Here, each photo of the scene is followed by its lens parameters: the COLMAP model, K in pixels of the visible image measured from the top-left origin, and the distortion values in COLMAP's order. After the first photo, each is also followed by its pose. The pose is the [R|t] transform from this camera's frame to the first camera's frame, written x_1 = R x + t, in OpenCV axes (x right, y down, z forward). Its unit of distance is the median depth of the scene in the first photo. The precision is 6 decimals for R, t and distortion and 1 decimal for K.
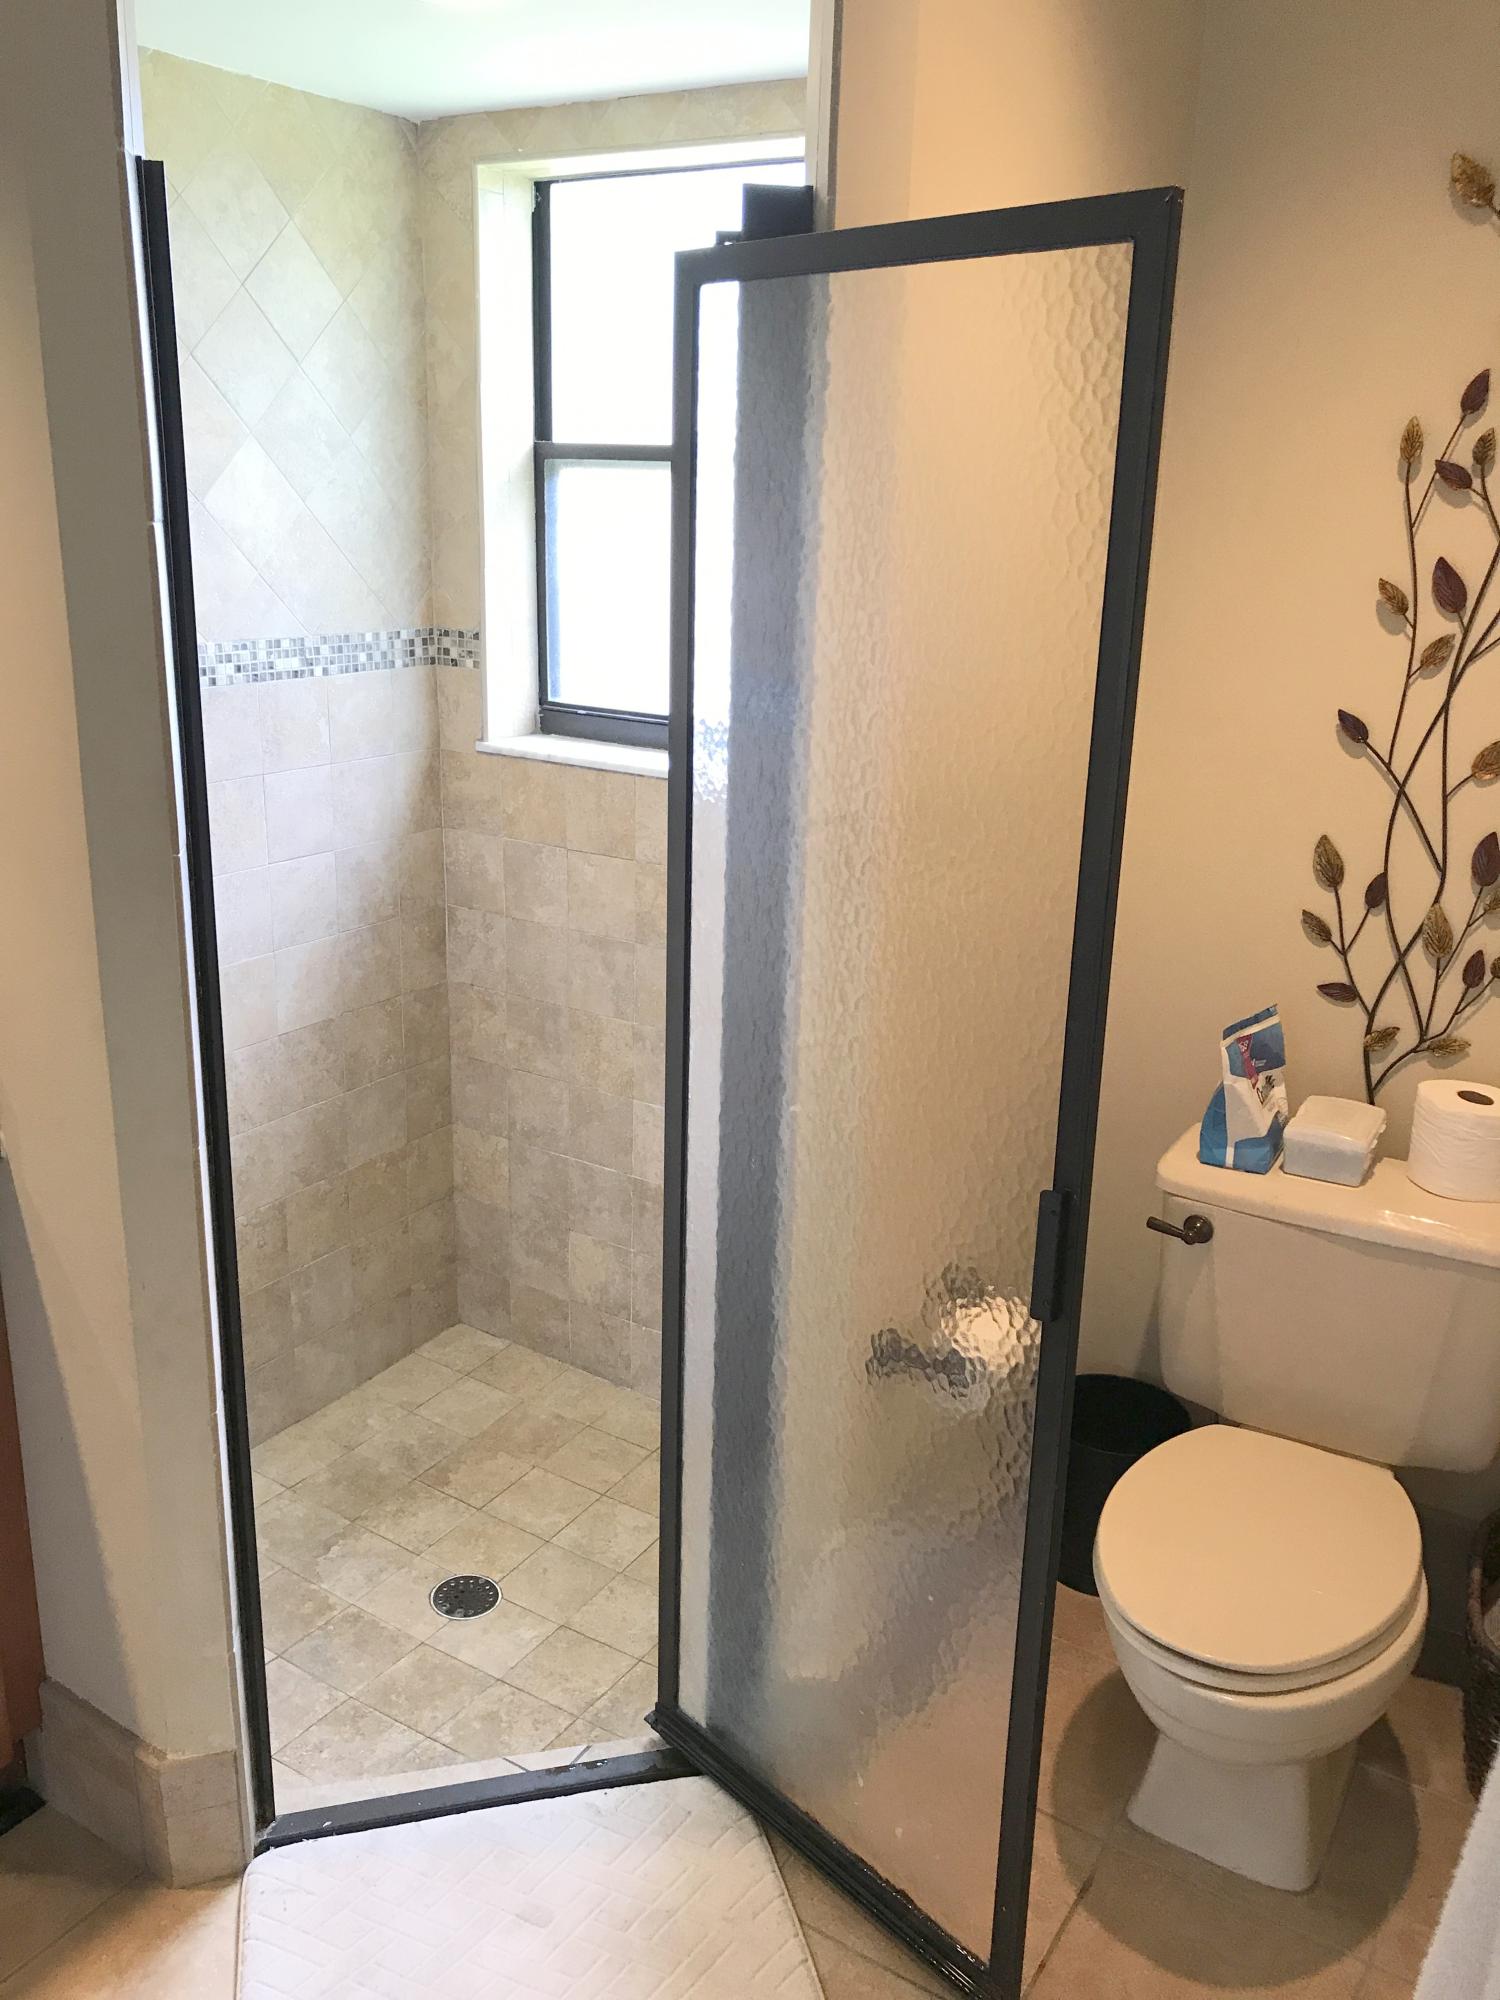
lens RADIAL K [[1650.9, 0, 795.9], [0, 1650.9, 989.4], [0, 0, 1]] dist [0.032578, -0.049506]
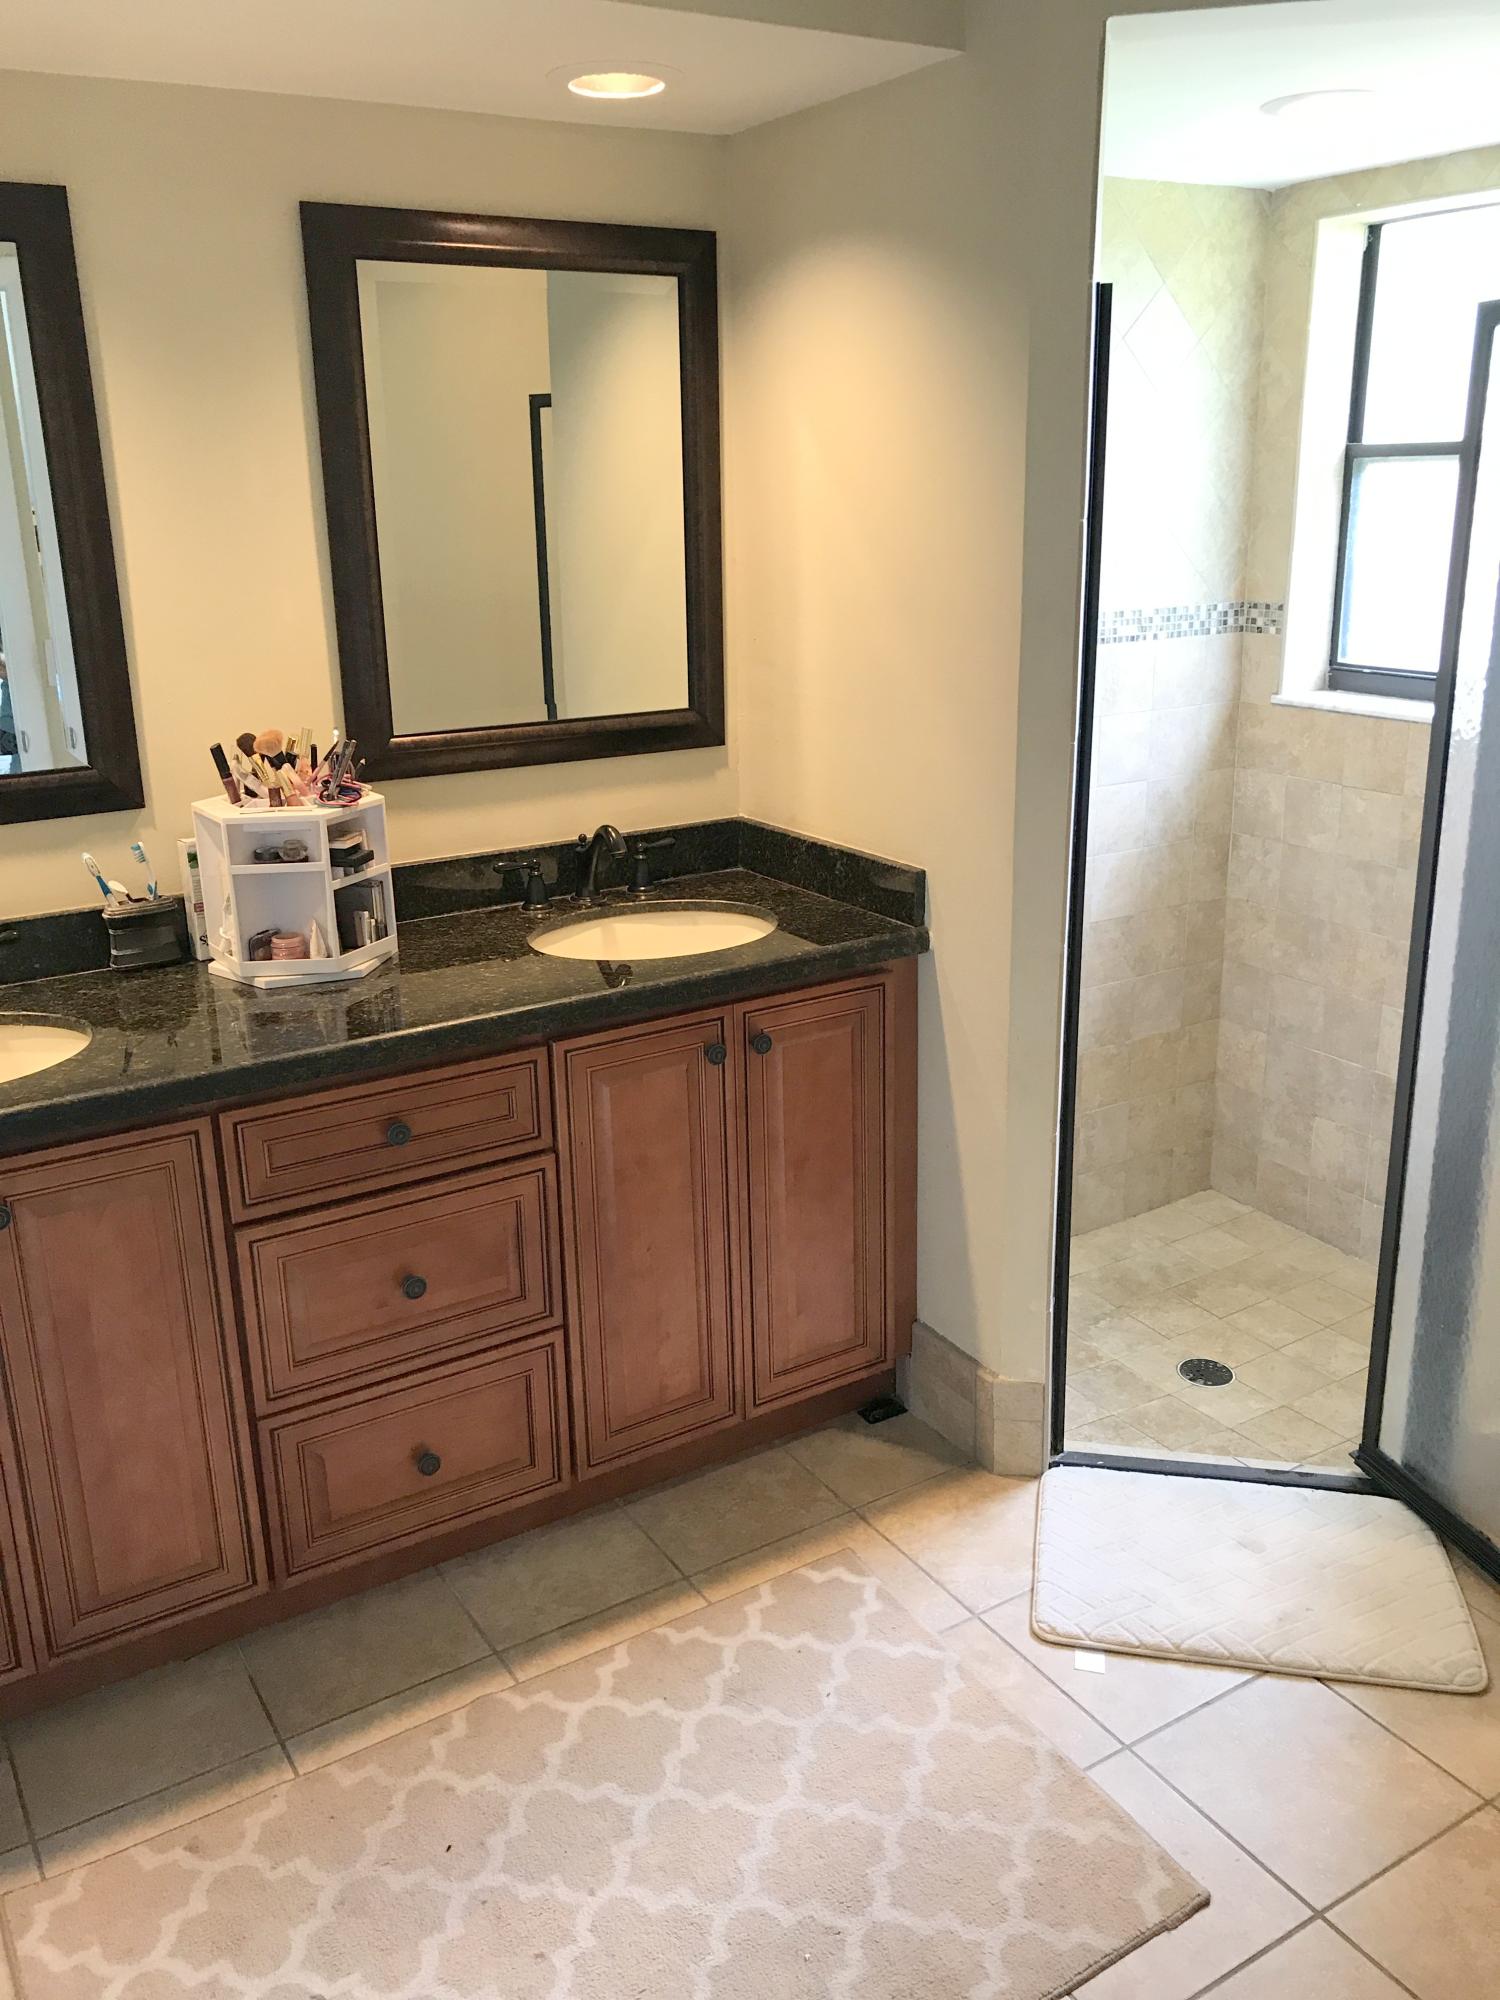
lens RADIAL K [[1650.9, 0, 765.2], [0, 1650.9, 966.4], [0, 0, 1]] dist [0.032578, -0.049506]
pose [[0.892017, 0.081340, -0.444624, 0.031258], [-0.088060, 0.996100, 0.005558, 0.076224], [0.443342, 0.034196, 0.895700, -0.247544]]
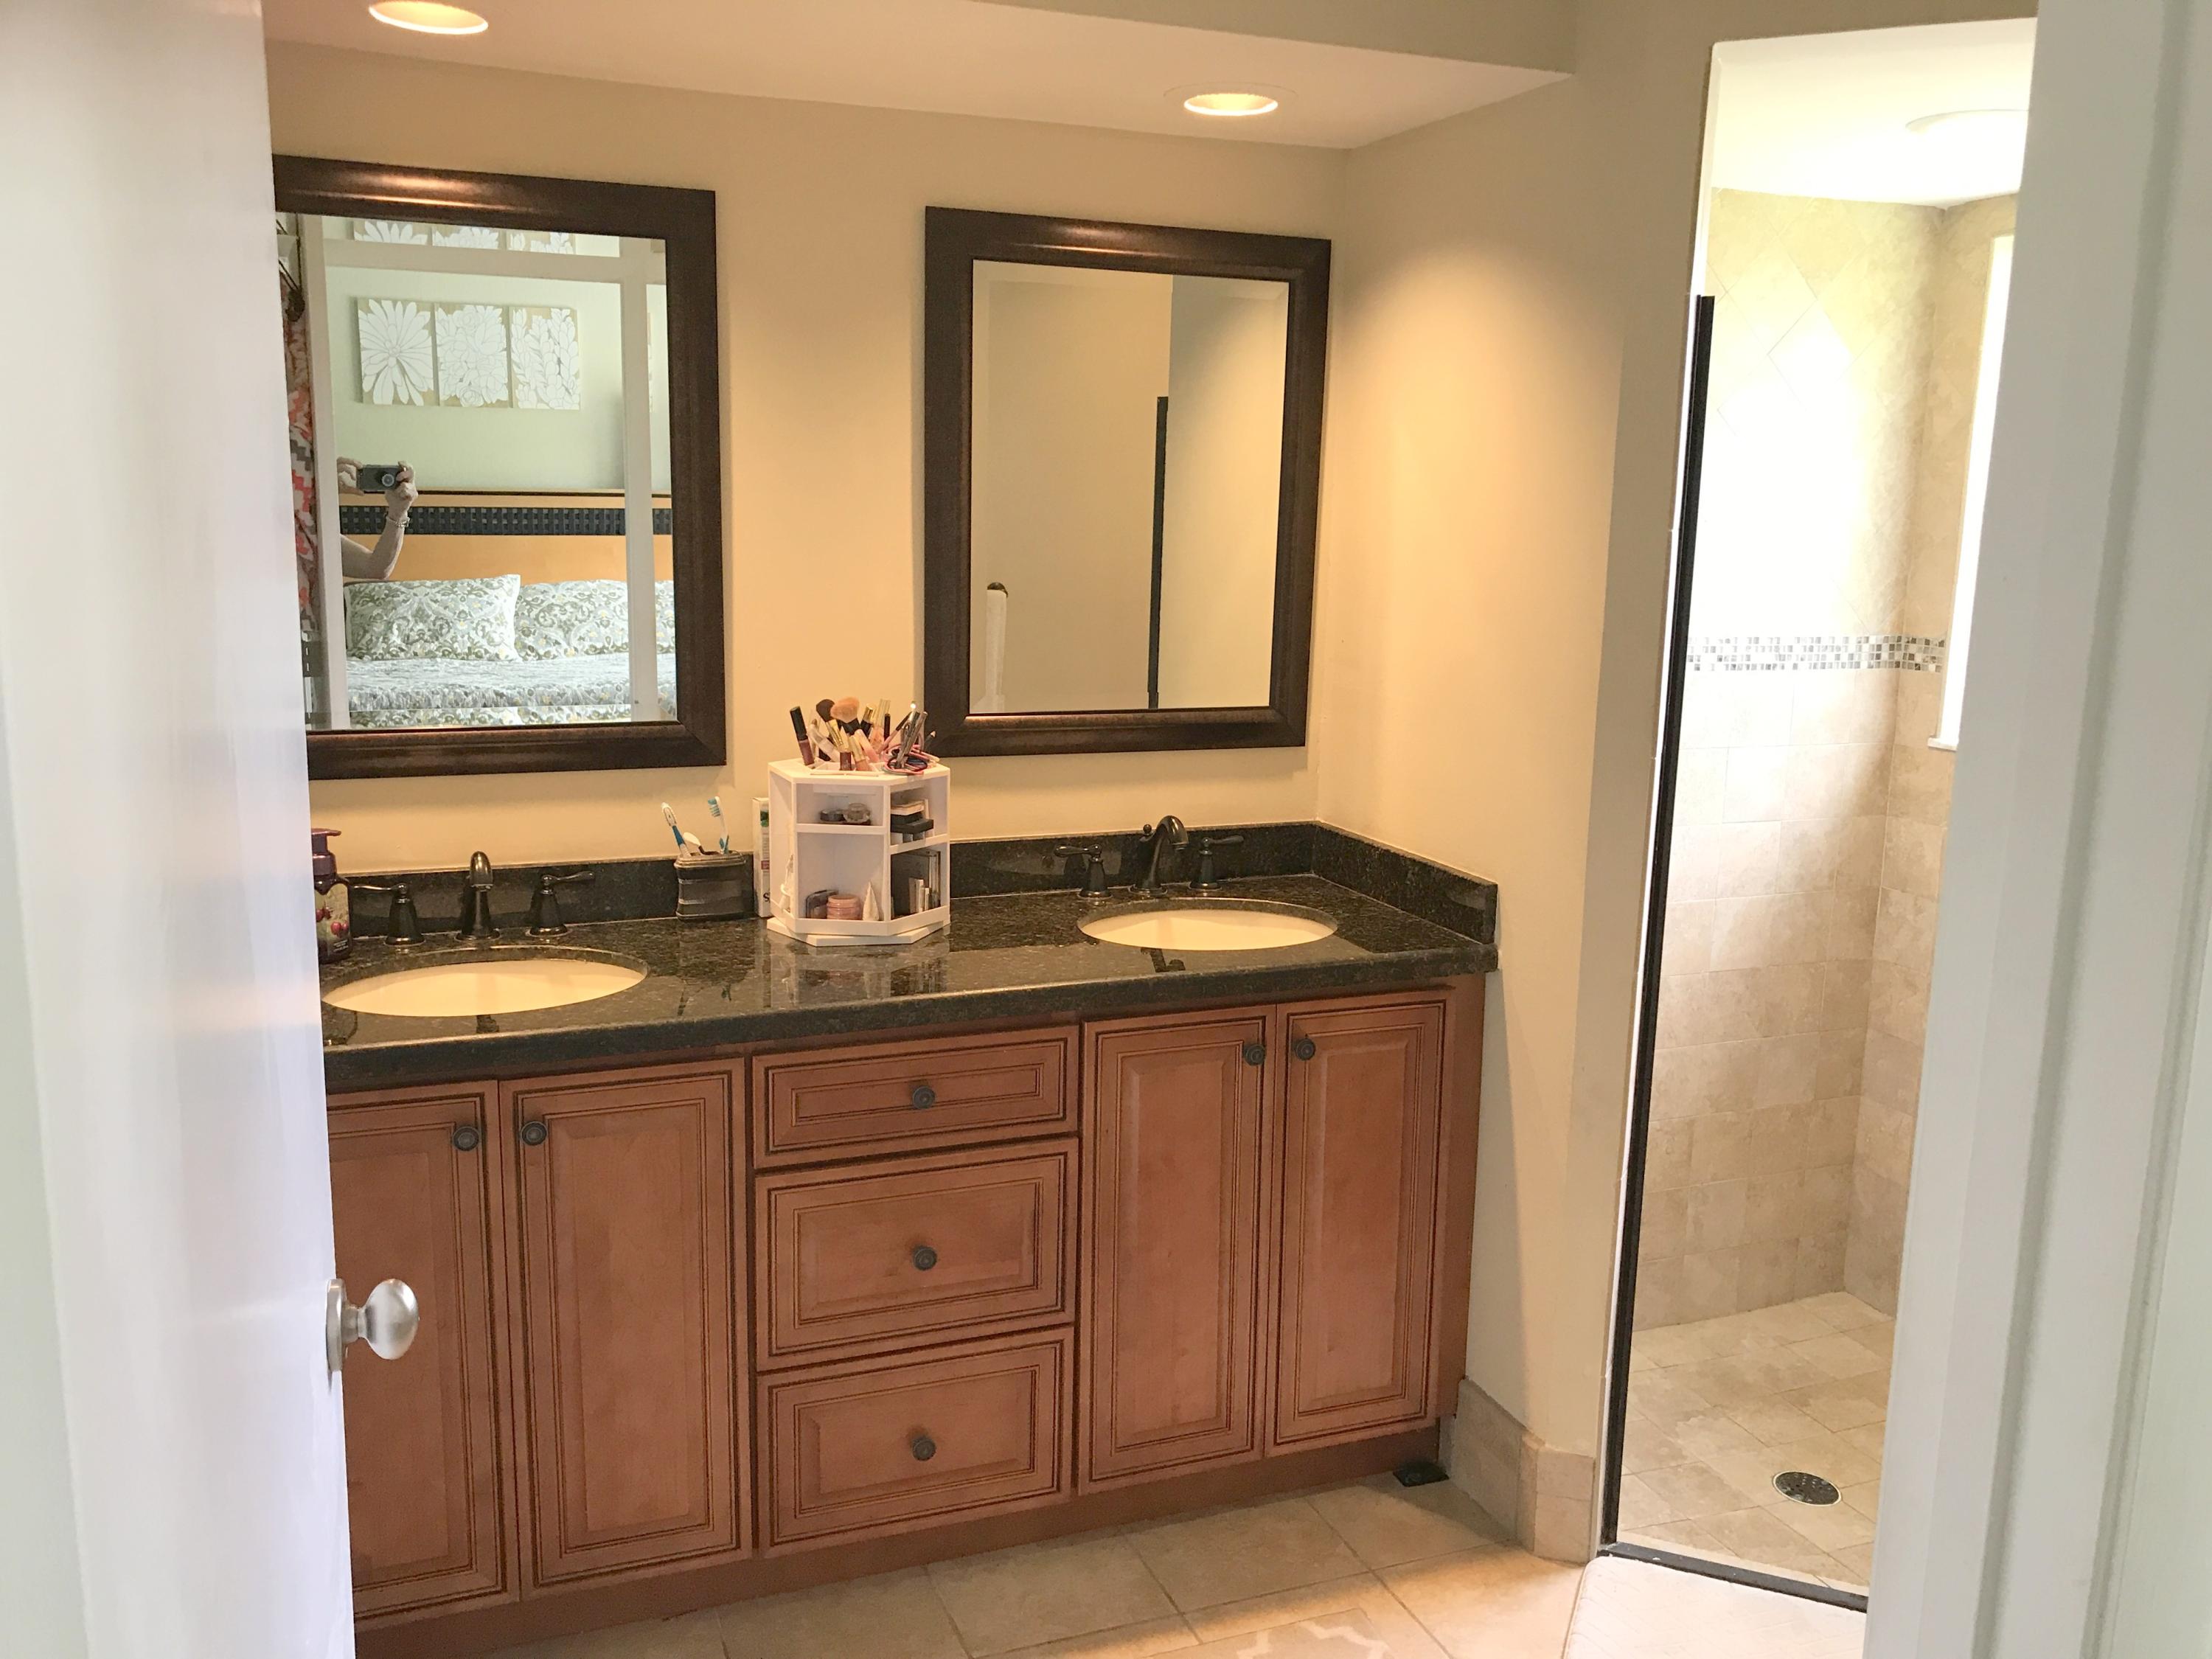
lens RADIAL K [[1825.9, 0, 1119.3], [0, 1825.9, 808.0], [0, 0, 1]] dist [0.032578, -0.049506]
pose [[0.799696, 0.087328, -0.594020, 0.108107], [-0.172763, 0.980992, -0.088364, 0.100080], [0.575012, 0.173289, 0.799582, -0.281103]]
